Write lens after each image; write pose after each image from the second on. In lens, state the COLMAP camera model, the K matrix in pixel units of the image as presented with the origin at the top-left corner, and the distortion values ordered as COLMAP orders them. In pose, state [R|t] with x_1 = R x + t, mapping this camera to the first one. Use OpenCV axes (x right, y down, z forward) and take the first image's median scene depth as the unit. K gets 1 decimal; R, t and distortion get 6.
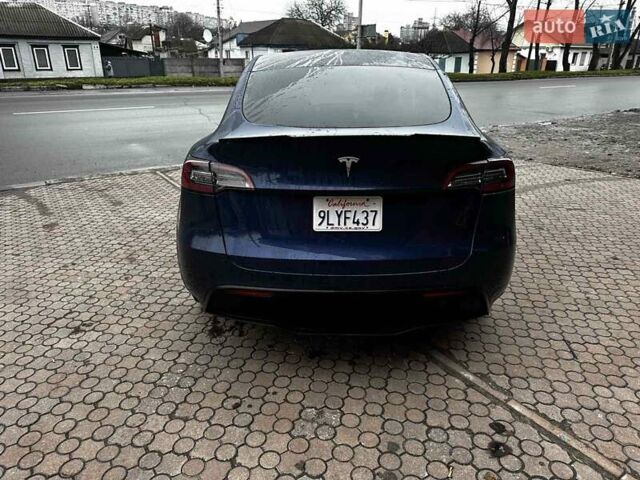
lens RADIAL K [[447.9, 0, 319.4], [0, 447.9, 238.7], [0, 0, 1]] dist [0.024966, -0.030532]
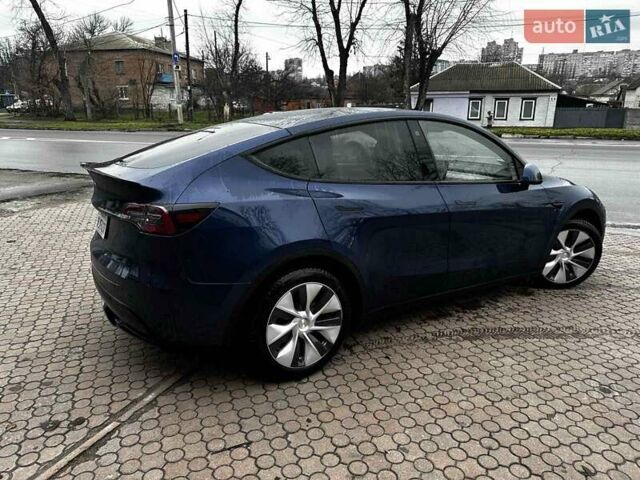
lens RADIAL K [[447.9, 0, 320.3], [0, 447.9, 242.0], [0, 0, 1]] dist [0.024966, -0.030532]
pose [[0.558418, 0.231786, -0.796520, 0.115267], [-0.305086, 0.950263, 0.062637, -0.021383], [0.771422, 0.208030, 0.601358, 0.049854]]
